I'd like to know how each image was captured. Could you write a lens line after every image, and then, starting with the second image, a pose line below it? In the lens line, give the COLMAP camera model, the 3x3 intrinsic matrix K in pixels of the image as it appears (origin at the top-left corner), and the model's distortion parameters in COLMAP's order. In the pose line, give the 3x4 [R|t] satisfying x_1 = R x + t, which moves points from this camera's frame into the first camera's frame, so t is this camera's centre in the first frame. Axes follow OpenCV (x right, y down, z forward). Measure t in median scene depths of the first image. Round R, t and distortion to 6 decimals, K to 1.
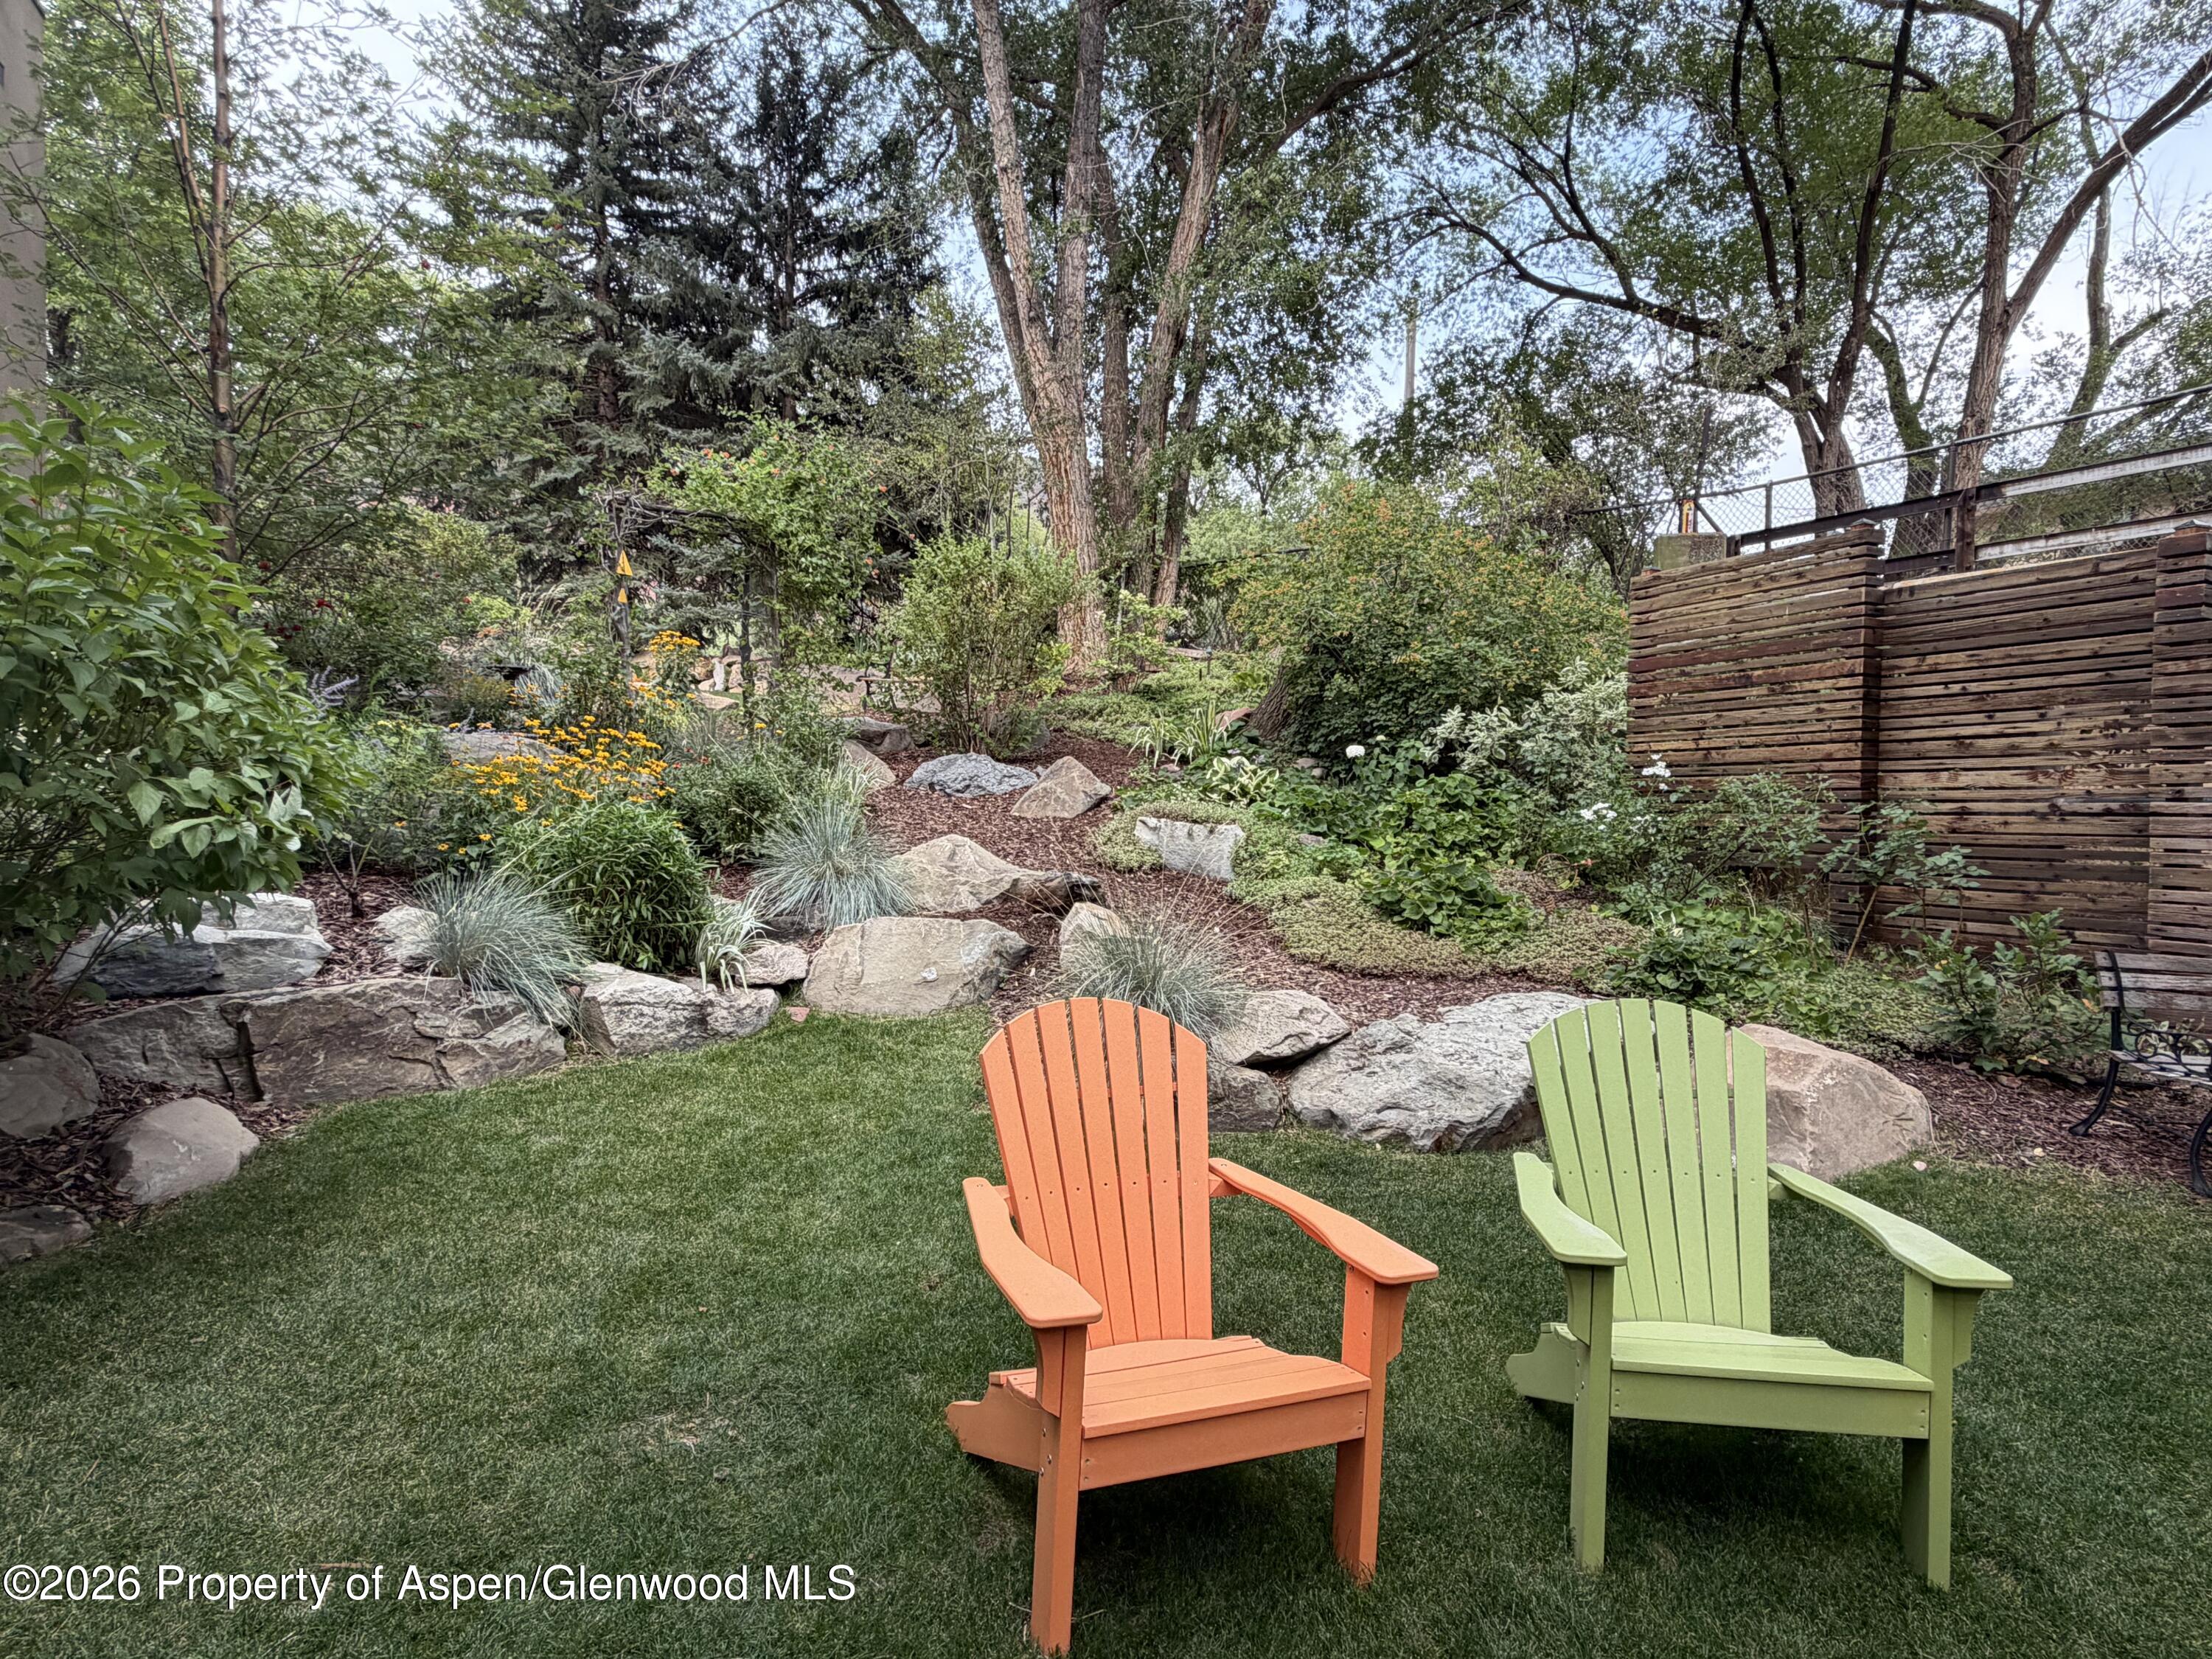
lens RADIAL K [[1304.8, 0, 1106.0], [0, 1304.8, 829.5], [0, 0, 1]] dist [0.002101, 0.000555]
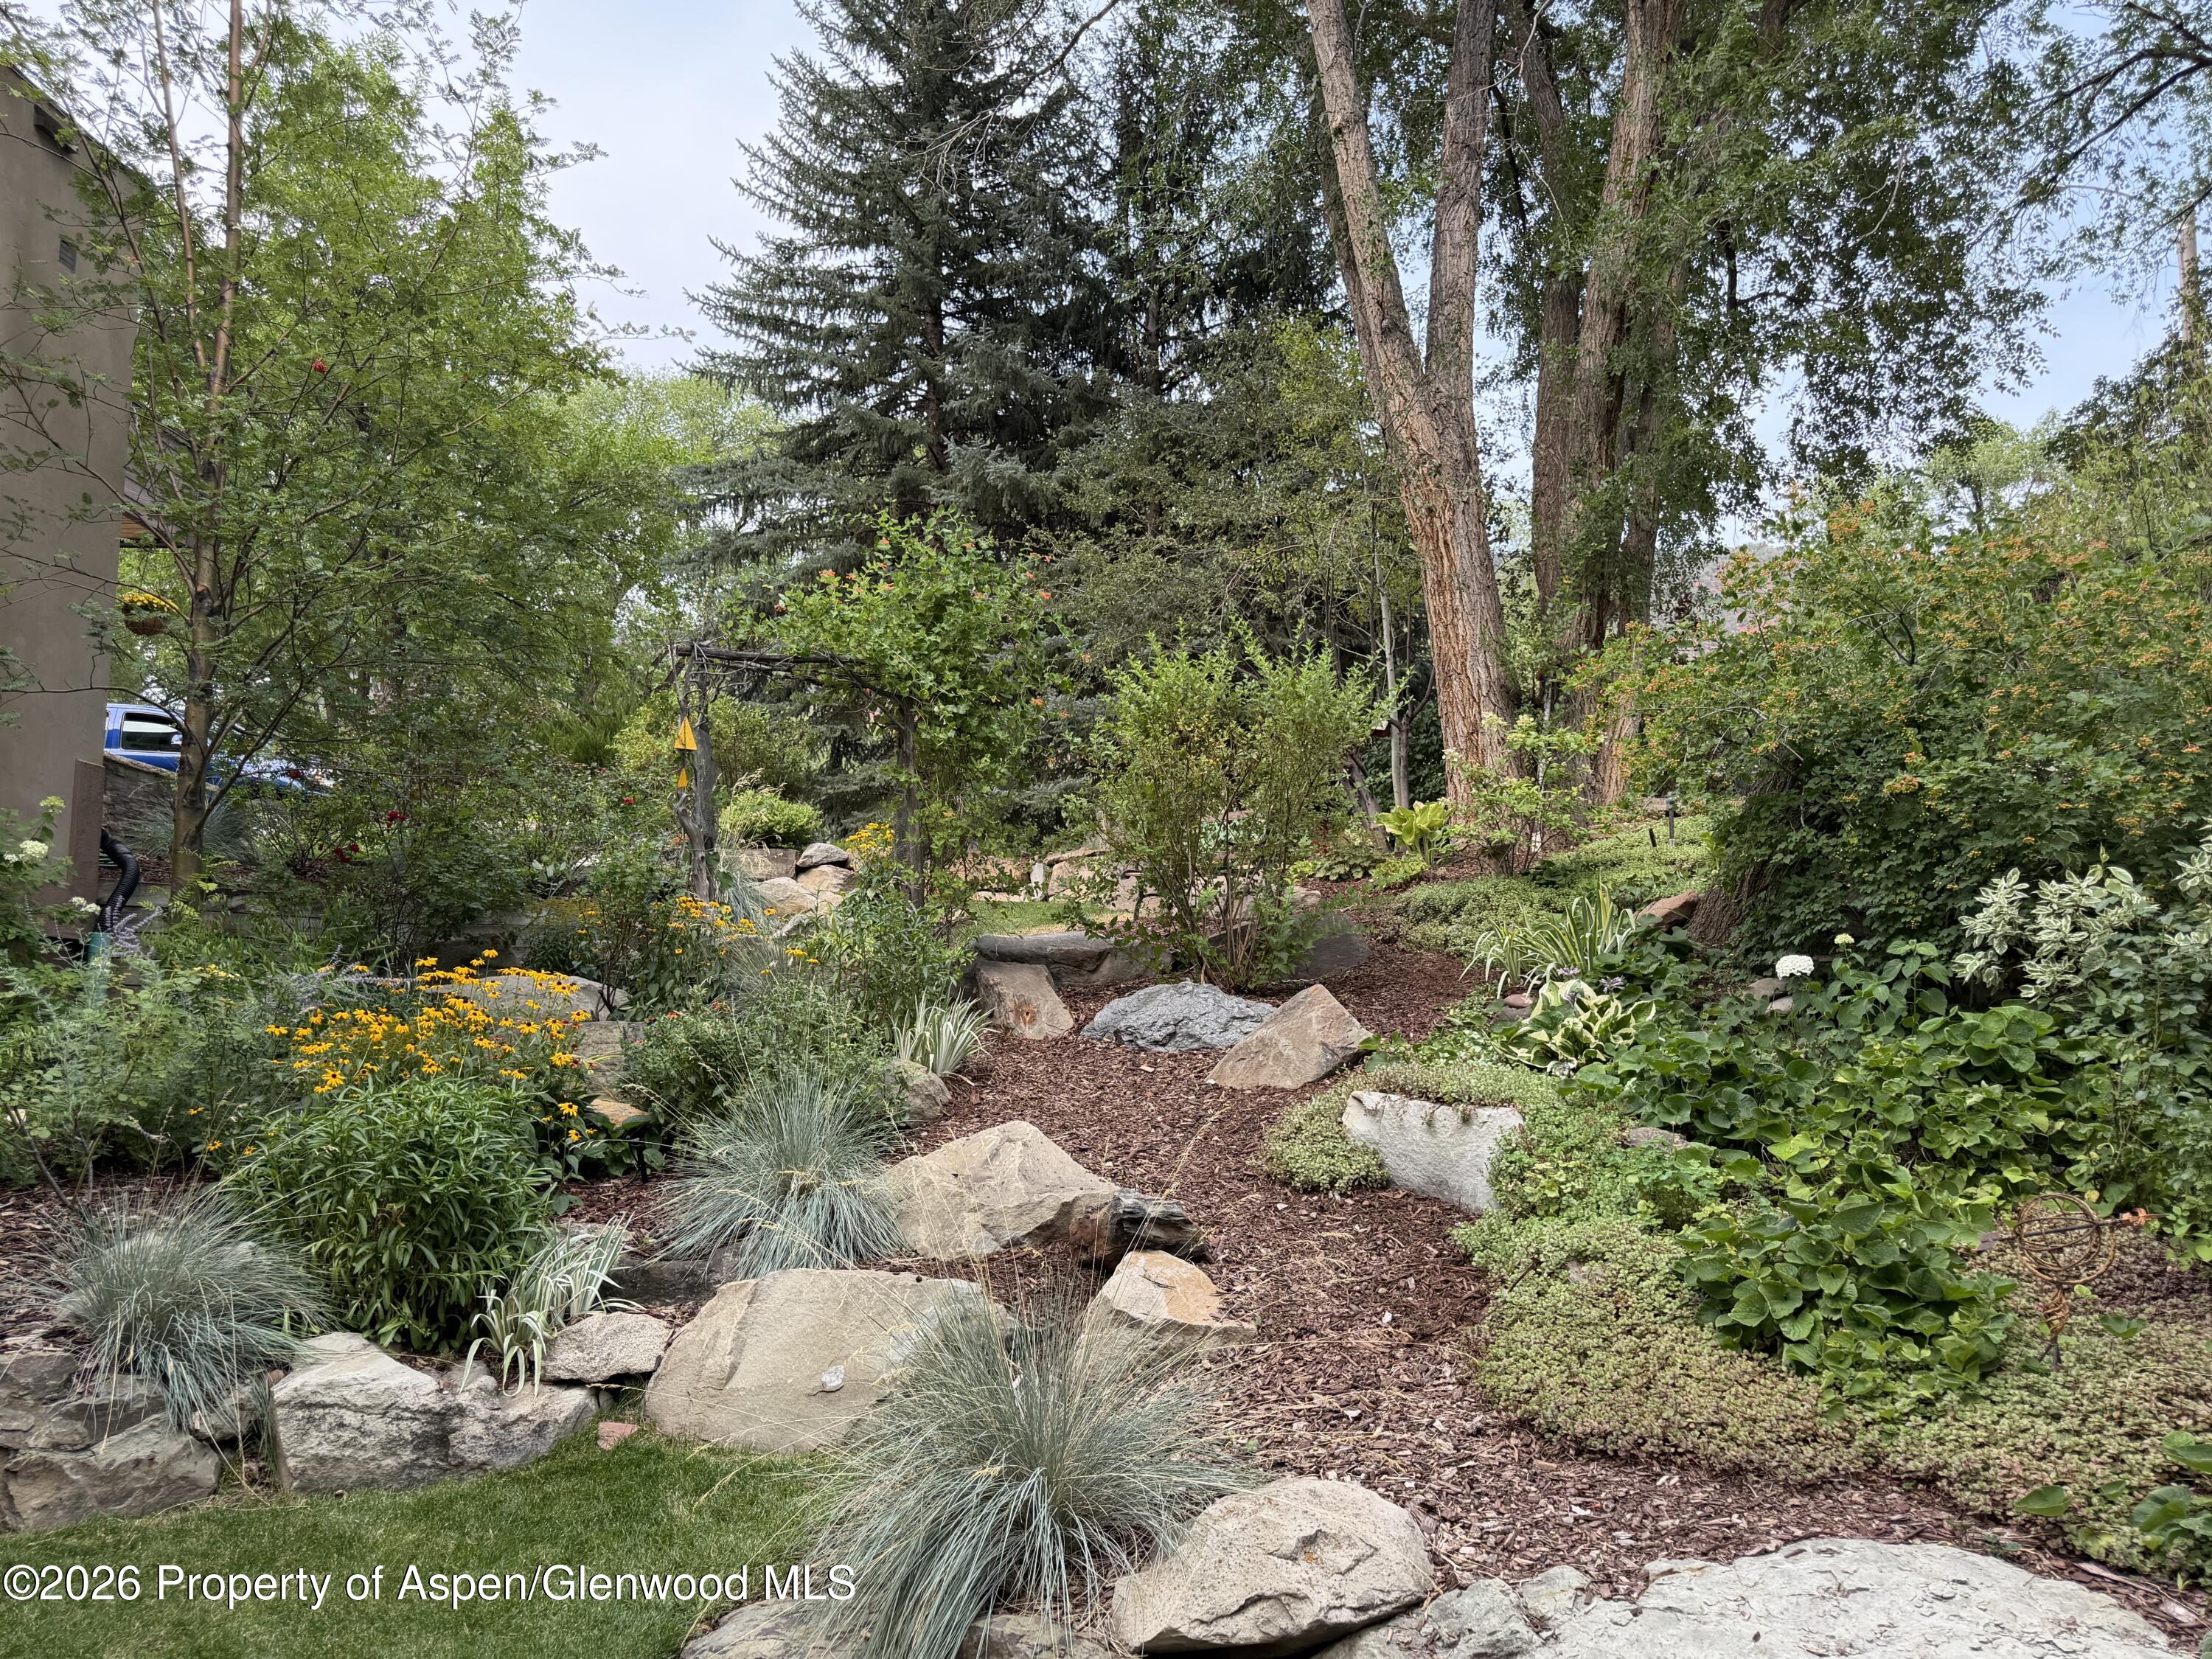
lens RADIAL K [[1703.4, 0, 1106.0], [0, 1703.4, 829.5], [0, 0, 1]] dist [0.076171, -0.093233]
pose [[0.906362, -0.061233, -0.418042, 0.277930], [0.001423, 0.989879, -0.141908, -0.019093], [0.422500, 0.128025, 0.897275, 0.300270]]
